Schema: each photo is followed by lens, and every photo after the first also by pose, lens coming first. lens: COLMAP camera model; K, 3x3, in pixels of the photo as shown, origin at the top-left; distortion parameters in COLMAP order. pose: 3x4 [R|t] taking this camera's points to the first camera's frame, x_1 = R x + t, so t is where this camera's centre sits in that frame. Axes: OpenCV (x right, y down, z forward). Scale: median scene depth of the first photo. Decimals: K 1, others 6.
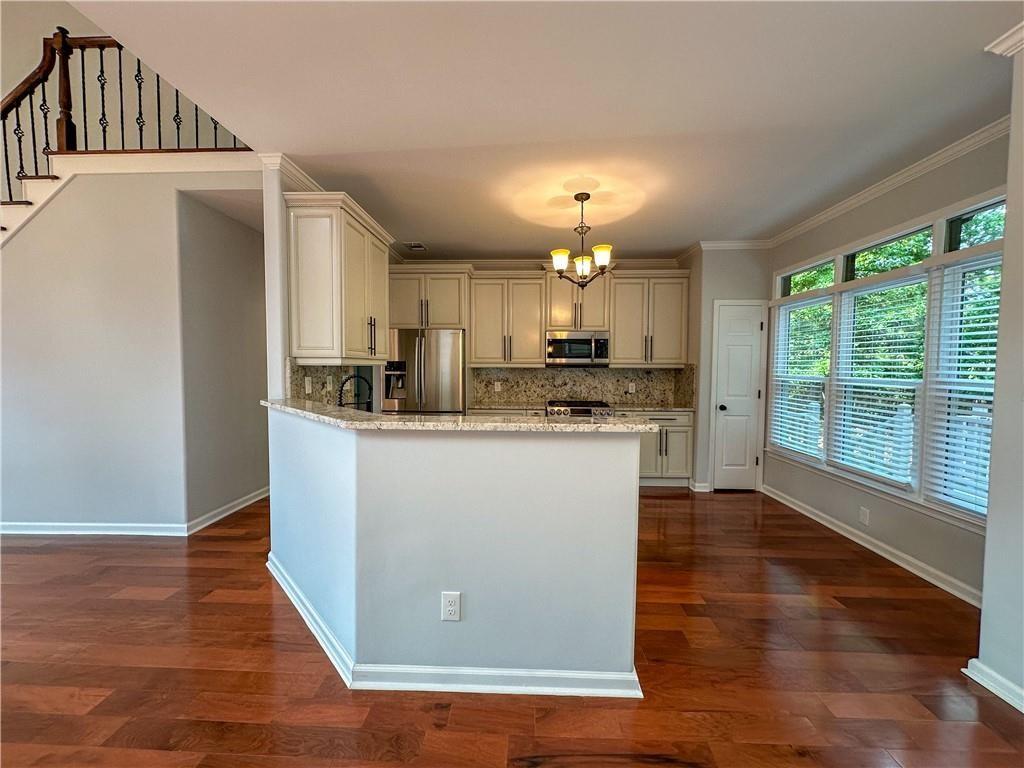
lens RADIAL K [[411.7, 0, 516.6], [0, 411.7, 386.1], [0, 0, 1]] dist [-0.001303, 0.000038]
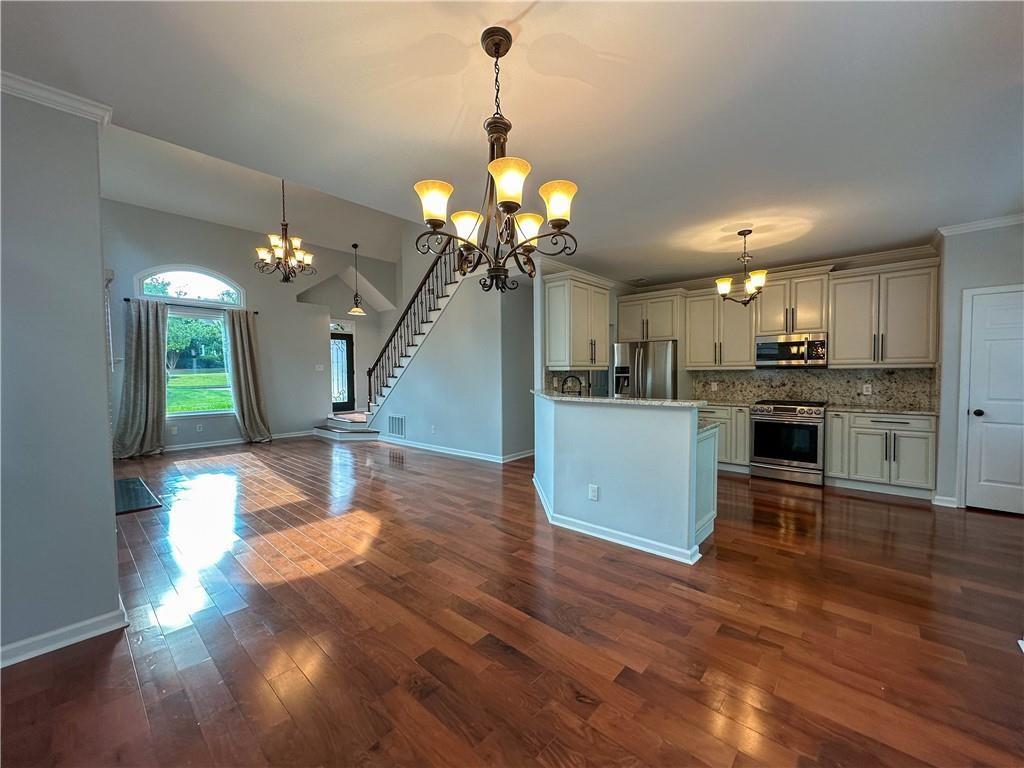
lens RADIAL K [[411.7, 0, 508.8], [0, 411.7, 386.7], [0, 0, 1]] dist [-0.001303, 0.000038]
pose [[0.763614, 0.011516, -0.645570, 0.324098], [-0.016149, 0.999869, -0.001265, 0.015599], [0.645471, 0.011391, 0.763700, -0.313552]]
